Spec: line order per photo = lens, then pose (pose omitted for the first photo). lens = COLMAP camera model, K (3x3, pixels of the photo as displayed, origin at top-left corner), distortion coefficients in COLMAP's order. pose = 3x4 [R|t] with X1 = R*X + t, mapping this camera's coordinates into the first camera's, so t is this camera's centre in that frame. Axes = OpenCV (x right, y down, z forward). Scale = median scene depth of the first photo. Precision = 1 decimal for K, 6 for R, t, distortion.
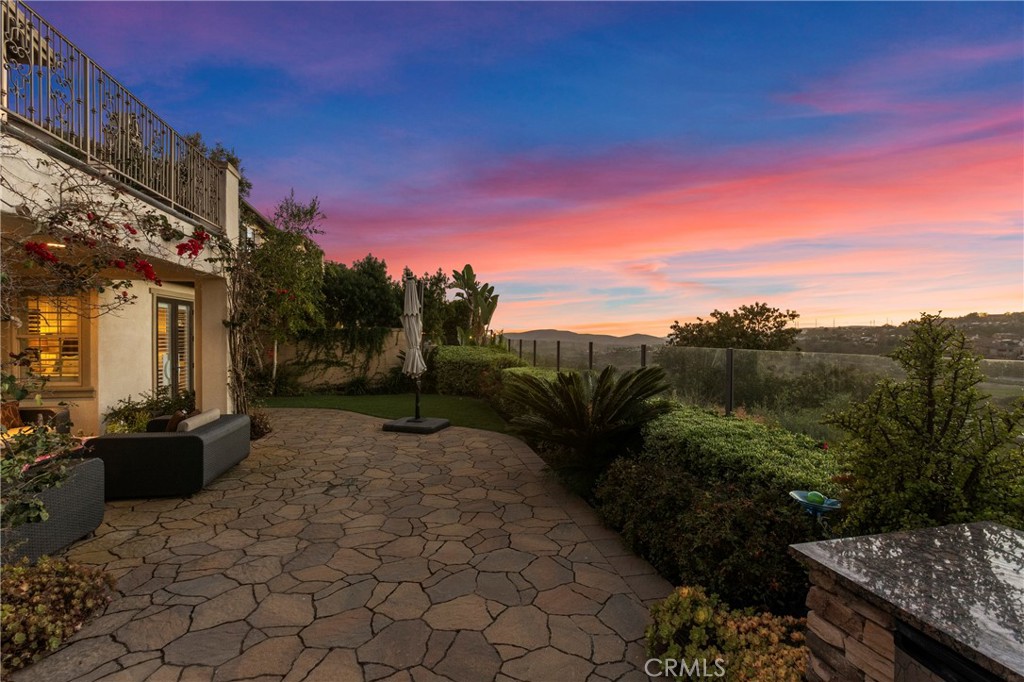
lens RADIAL K [[464.6, 0, 512.0], [0, 464.6, 341.0], [0, 0, 1]] dist [-0.008809, 0.000879]
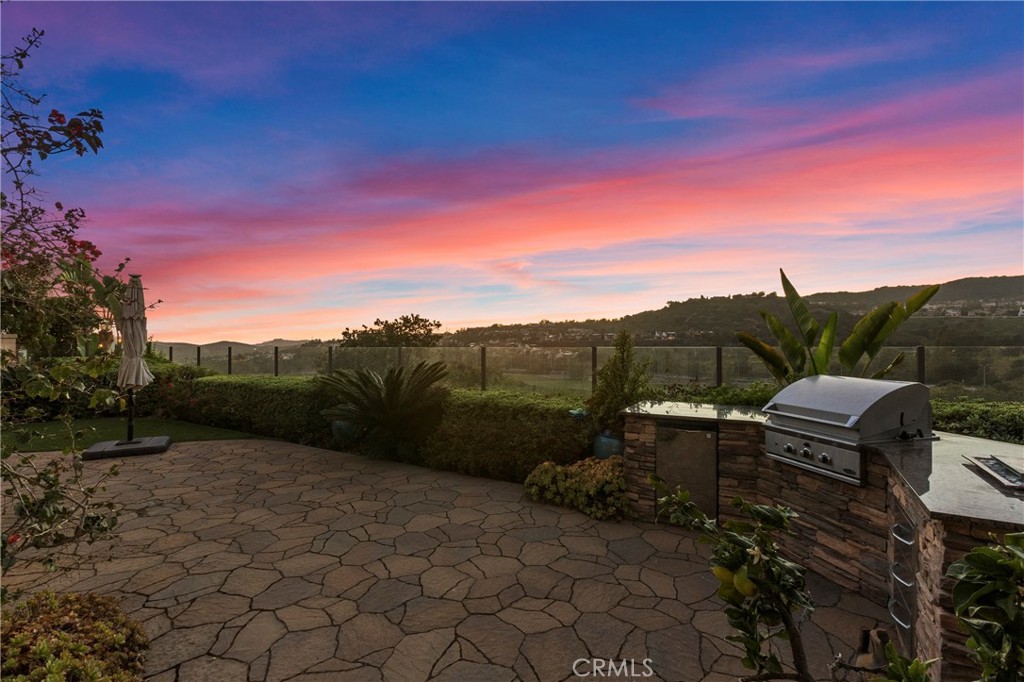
lens RADIAL K [[464.6, 0, 512.0], [0, 464.6, 341.0], [0, 0, 1]] dist [-0.008809, 0.000879]
pose [[0.683980, -0.006976, 0.729467, -0.429270], [0.016410, 0.999848, -0.005825, 0.004168], [-0.729316, 0.015954, 0.683991, -0.104686]]
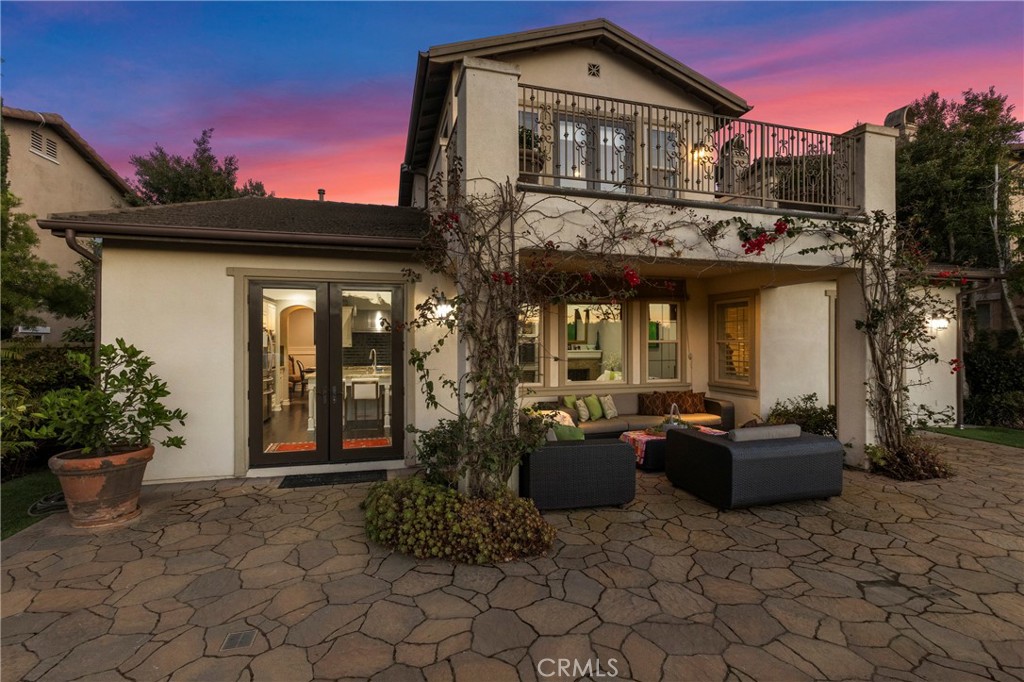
lens RADIAL K [[464.6, 0, 512.0], [0, 464.6, 341.0], [0, 0, 1]] dist [-0.008809, 0.000879]
pose [[0.060766, -0.005497, -0.998137, 0.152931], [-0.008035, 0.999950, -0.005996, 0.001251], [0.998120, 0.008384, 0.060719, 0.363278]]
